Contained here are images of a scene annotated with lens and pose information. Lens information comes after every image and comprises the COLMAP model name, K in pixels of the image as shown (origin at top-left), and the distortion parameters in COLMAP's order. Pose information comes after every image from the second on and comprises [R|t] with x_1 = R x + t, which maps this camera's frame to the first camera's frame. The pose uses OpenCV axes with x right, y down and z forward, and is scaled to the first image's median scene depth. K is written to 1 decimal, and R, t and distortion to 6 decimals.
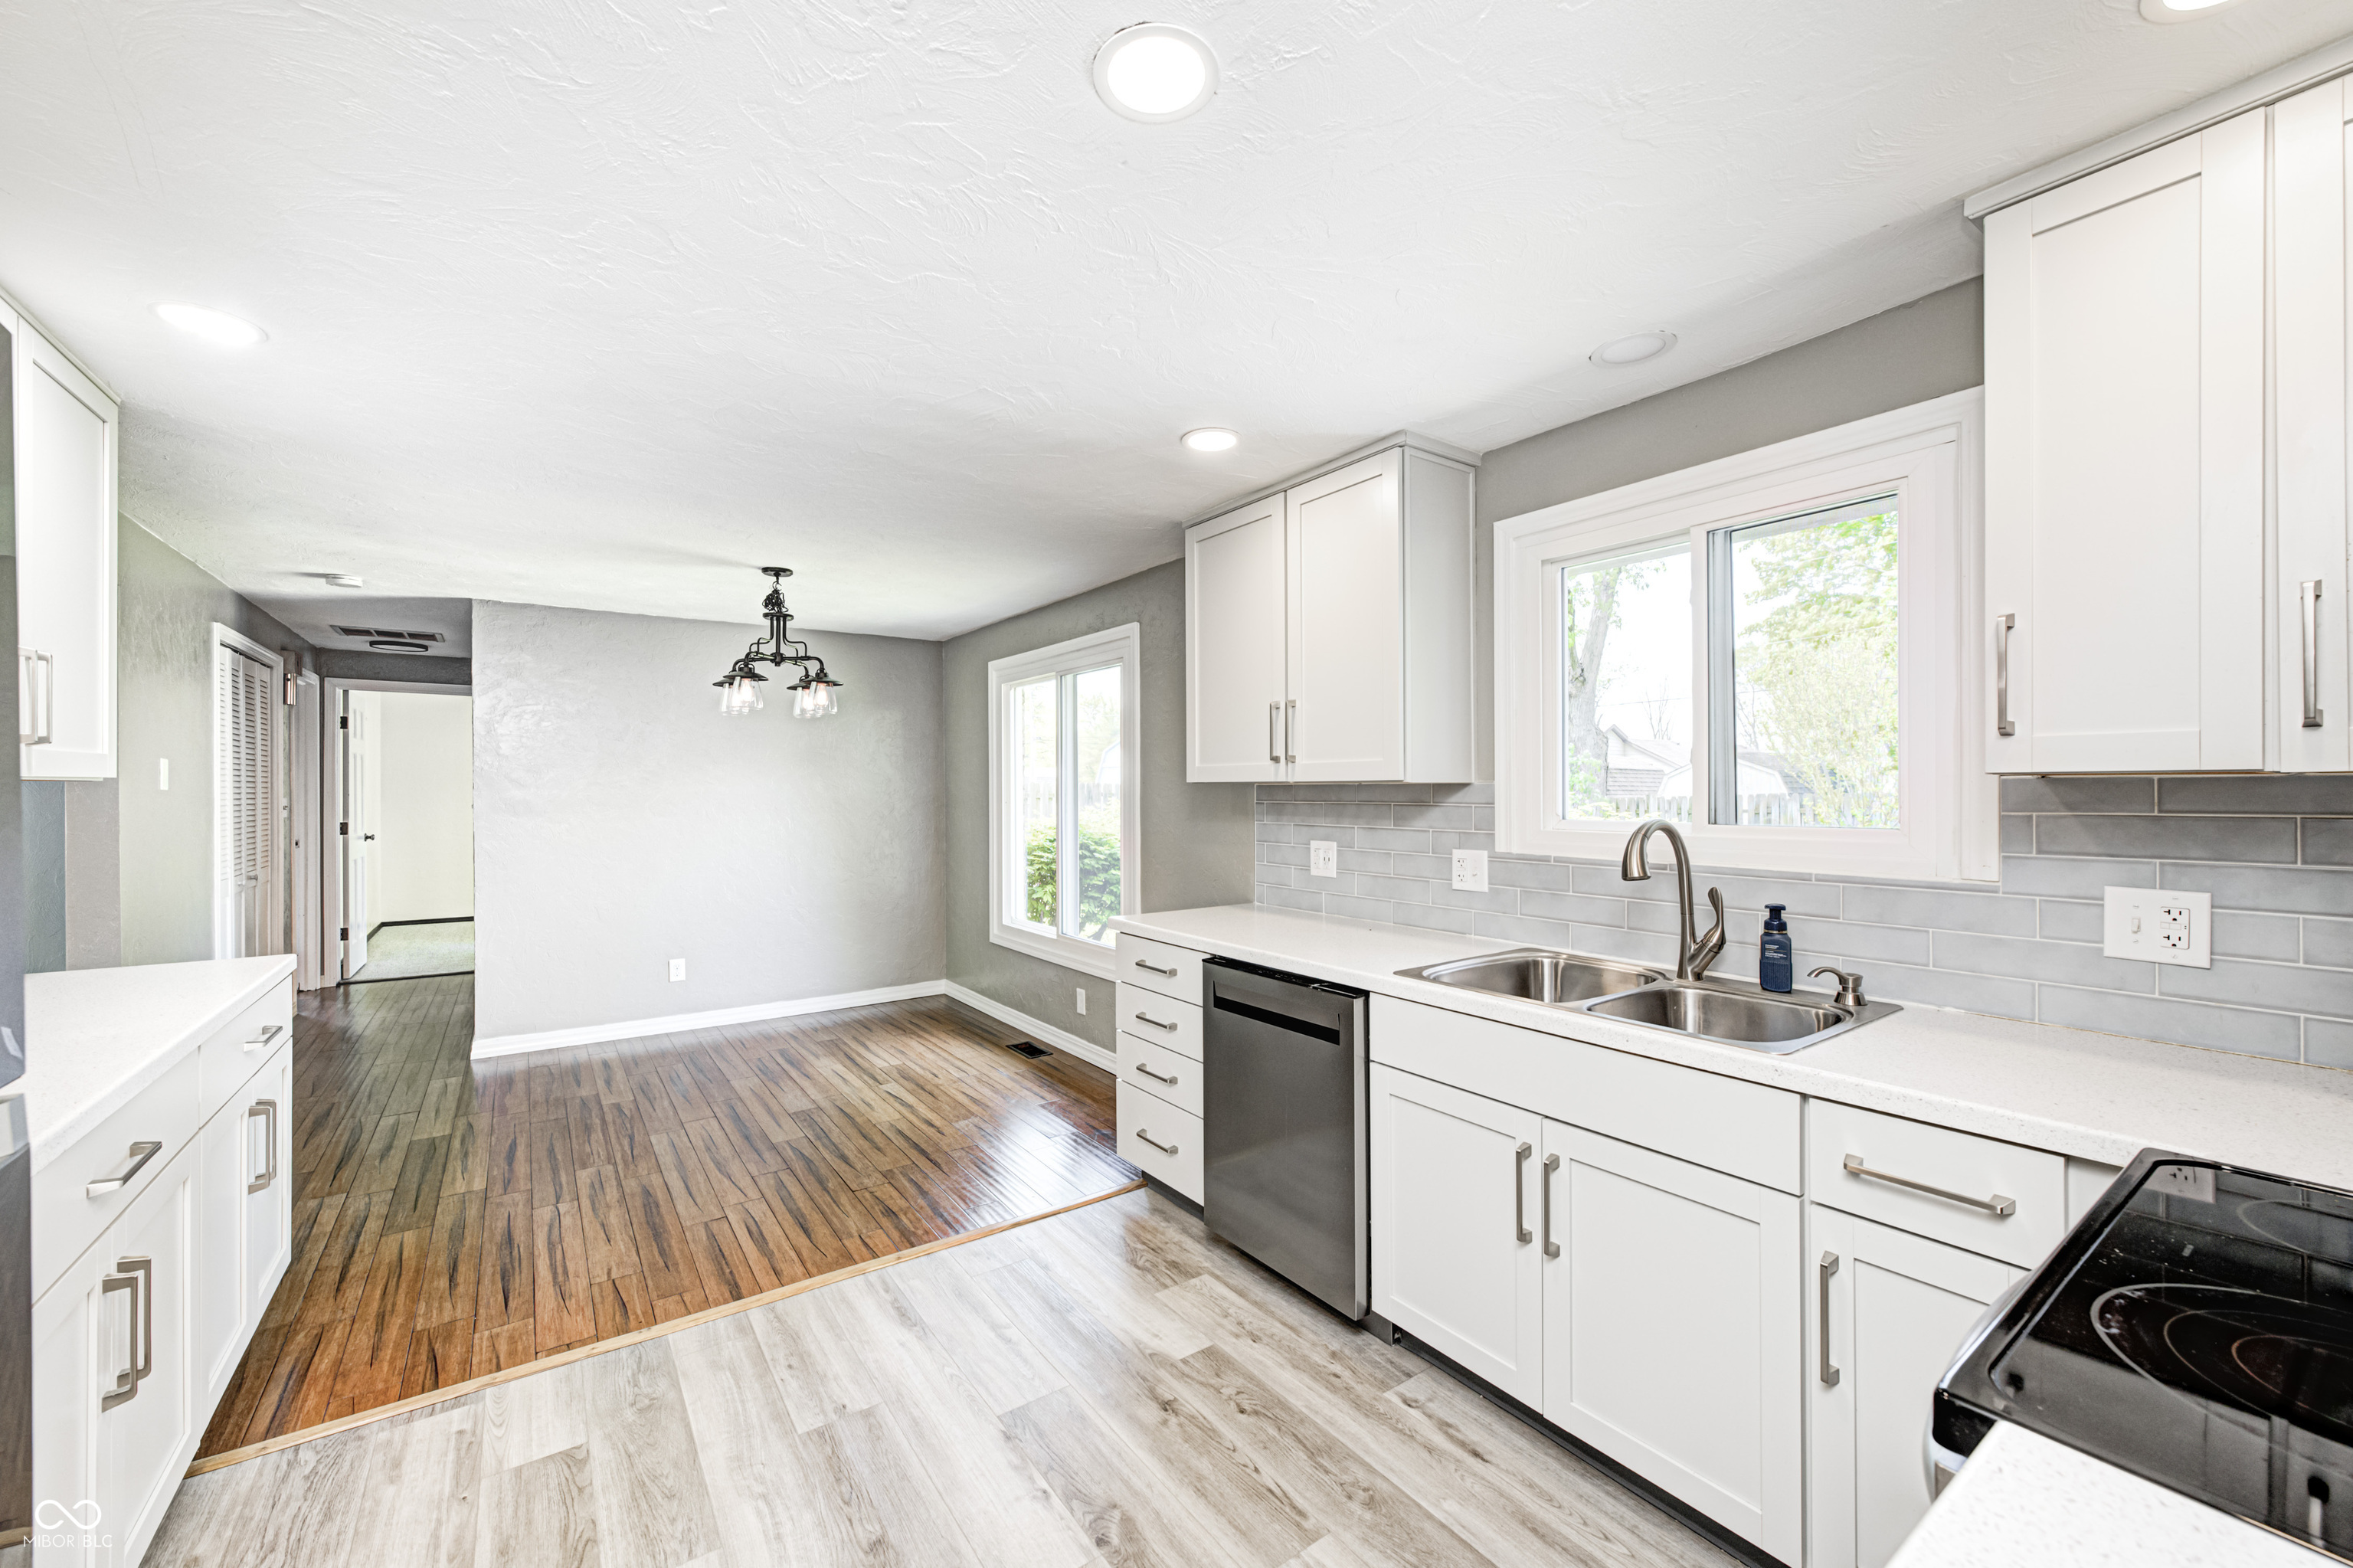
lens RADIAL K [[938.9, 0, 1175.6], [0, 938.9, 786.4], [0, 0, 1]] dist [-0.010199, 0.002017]
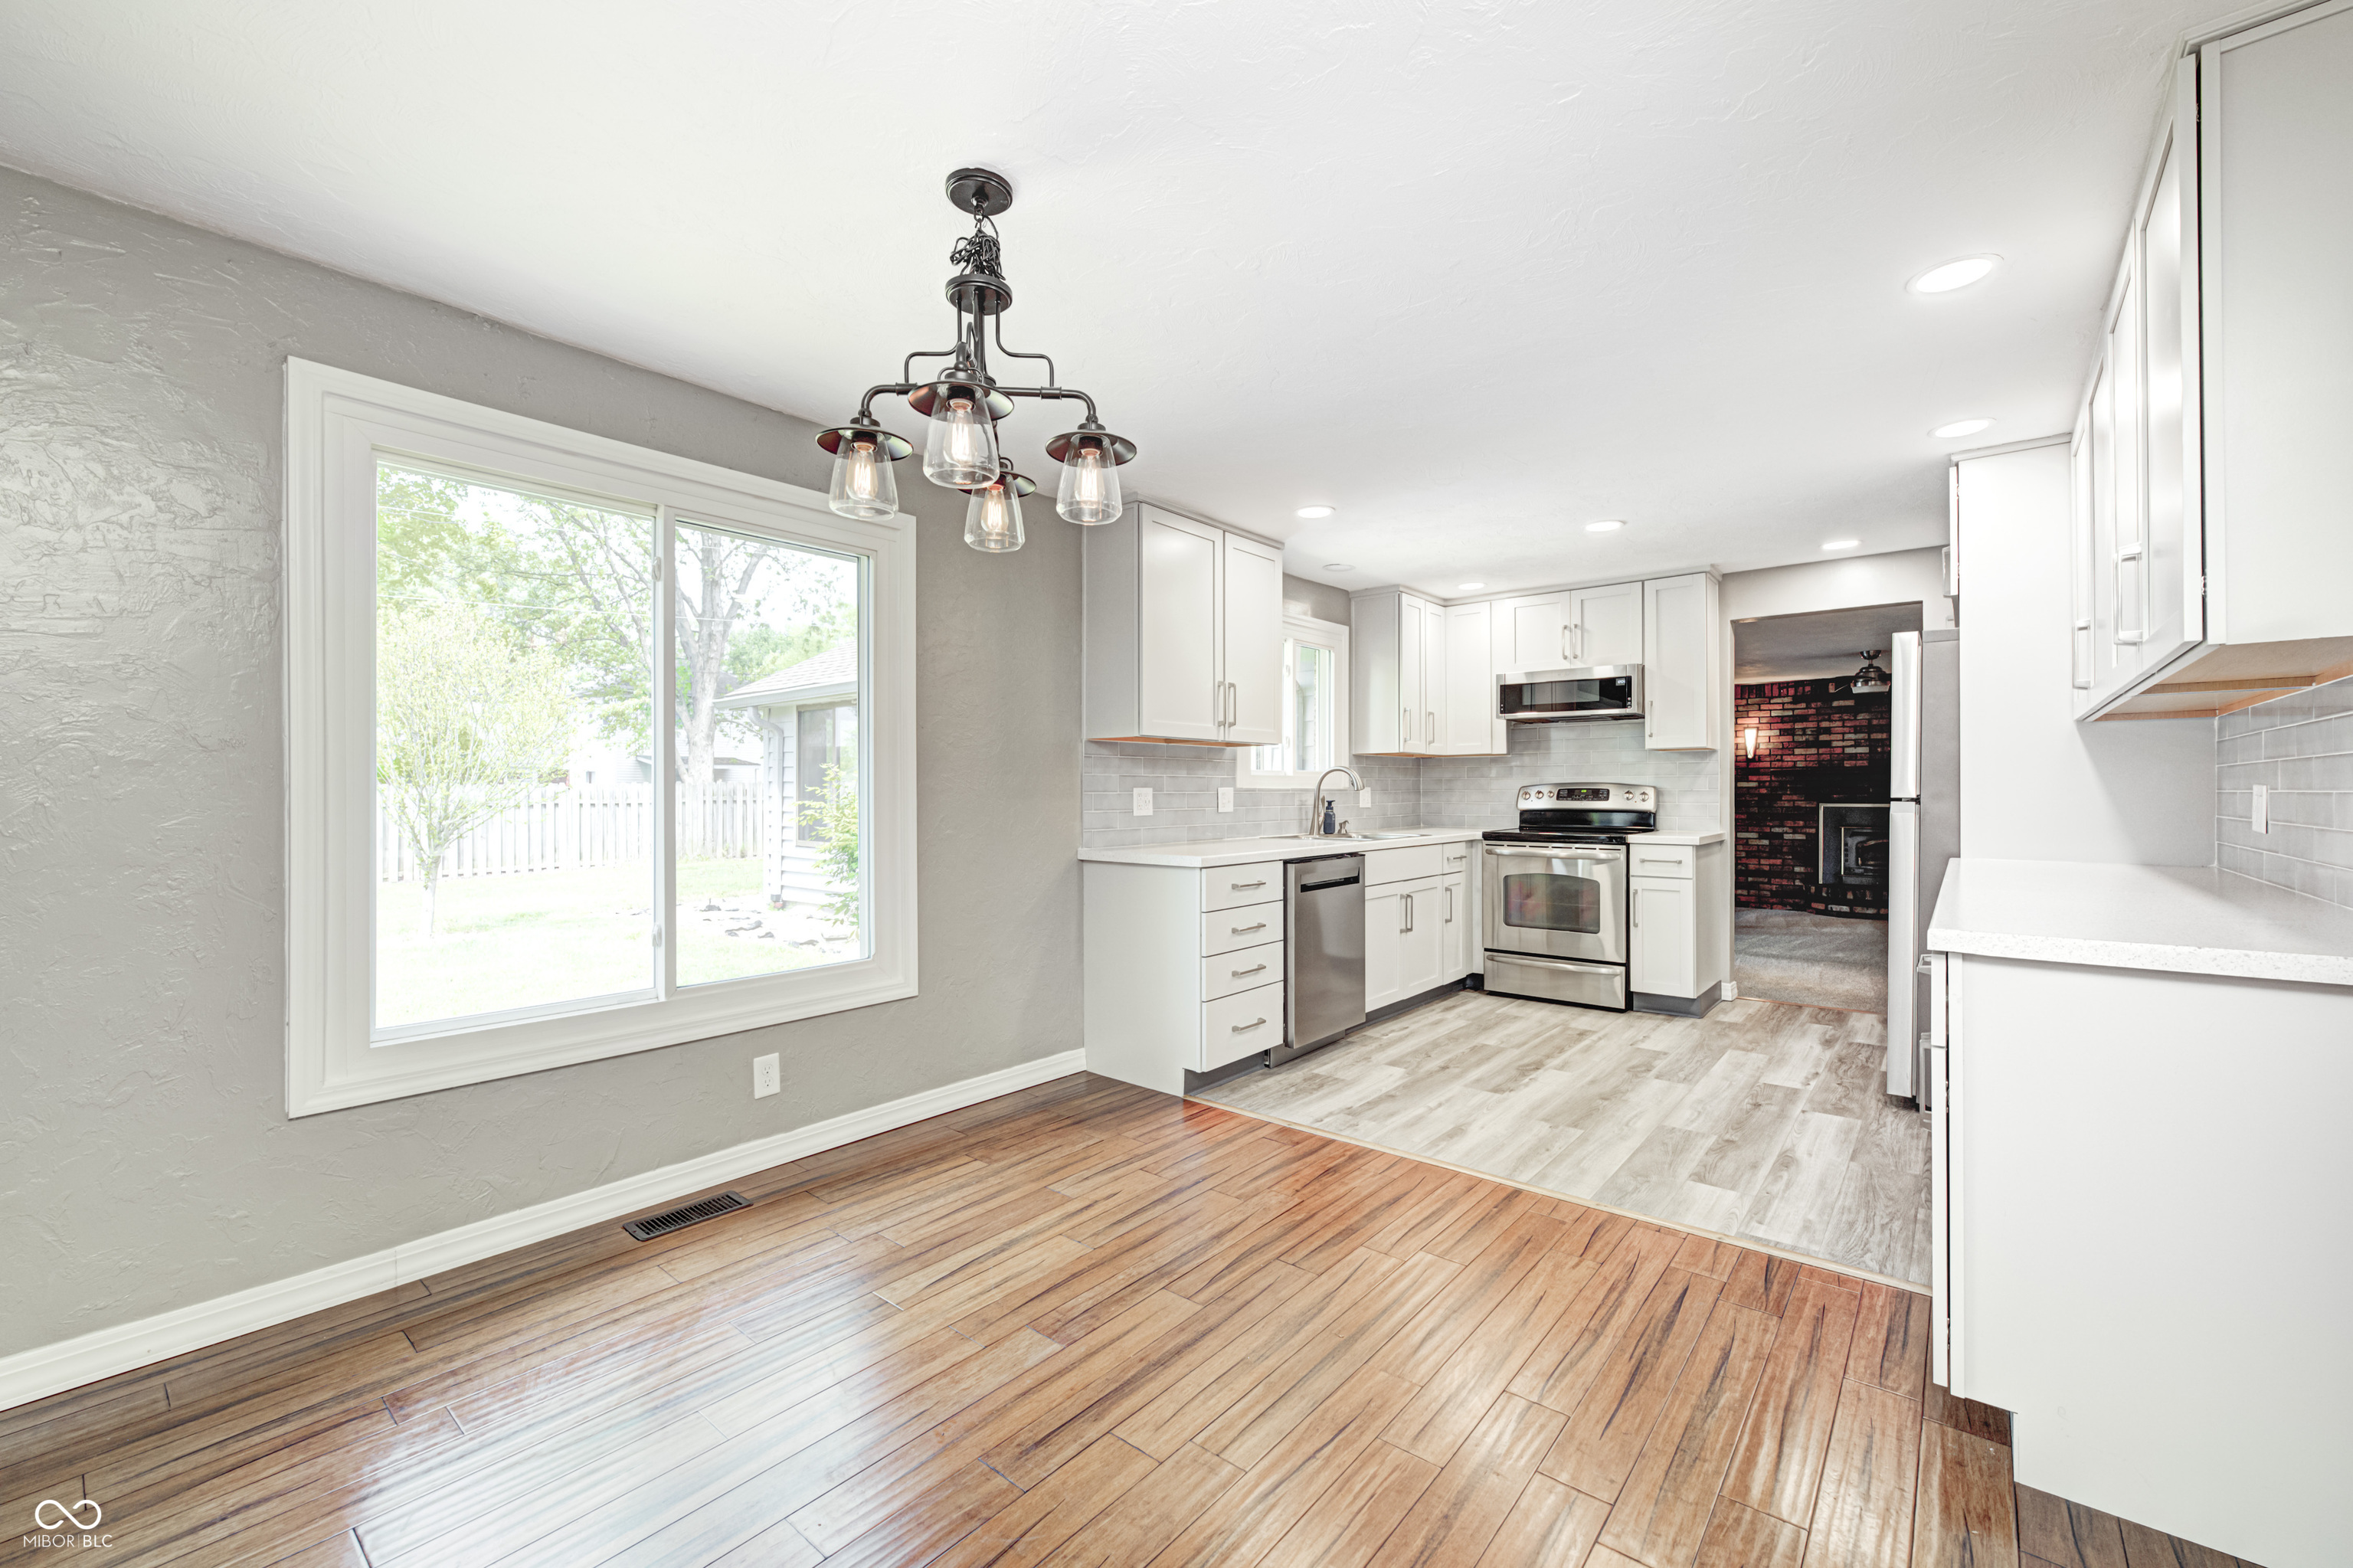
lens RADIAL K [[963.0, 0, 1196.7], [0, 963.0, 790.9], [0, 0, 1]] dist [-0.005607, 0.001778]
pose [[-0.280608, 0.000541, 0.959822, -1.331863], [-0.000937, 0.999999, -0.000838, 0.075556], [-0.959822, -0.001134, -0.280607, 1.549160]]
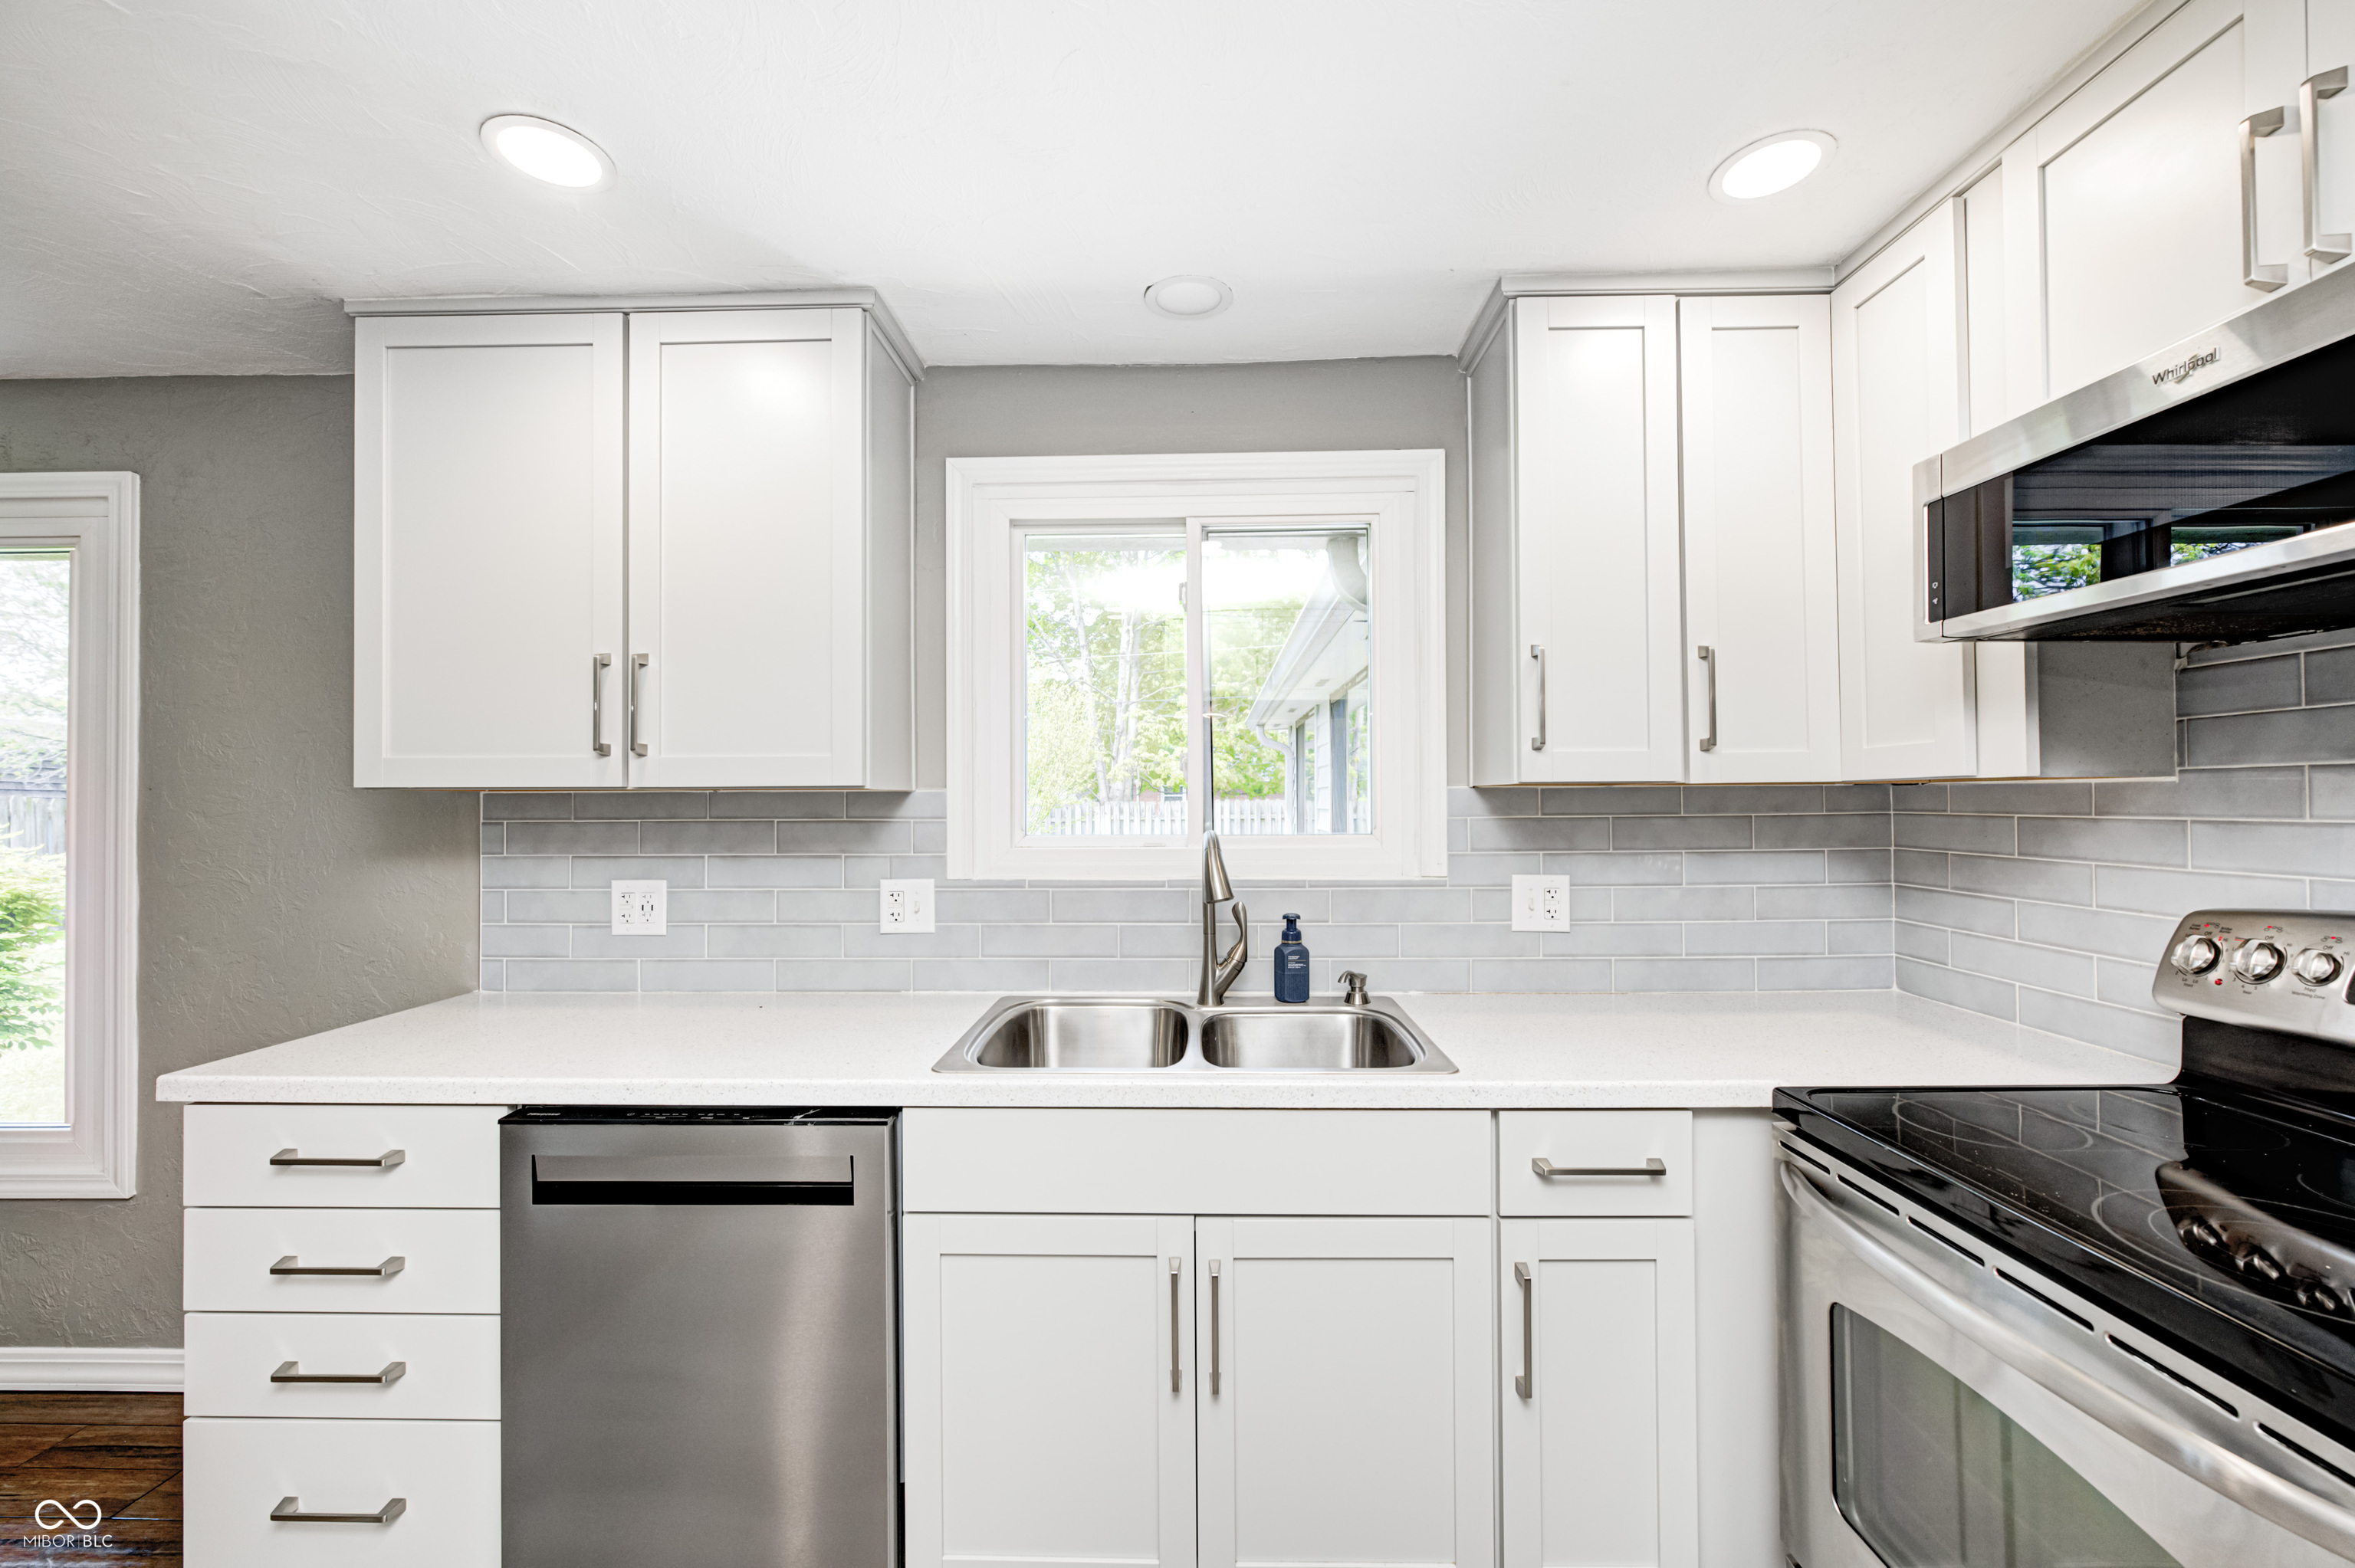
lens RADIAL K [[939.5, 0, 1188.0], [0, 939.5, 787.7], [0, 0, 1]] dist [-0.010199, 0.002017]
pose [[0.589241, 0.010886, 0.807884, -0.169760], [0.000882, 0.999900, -0.014116, 0.004516], [-0.807957, 0.009030, 0.589172, 0.372891]]
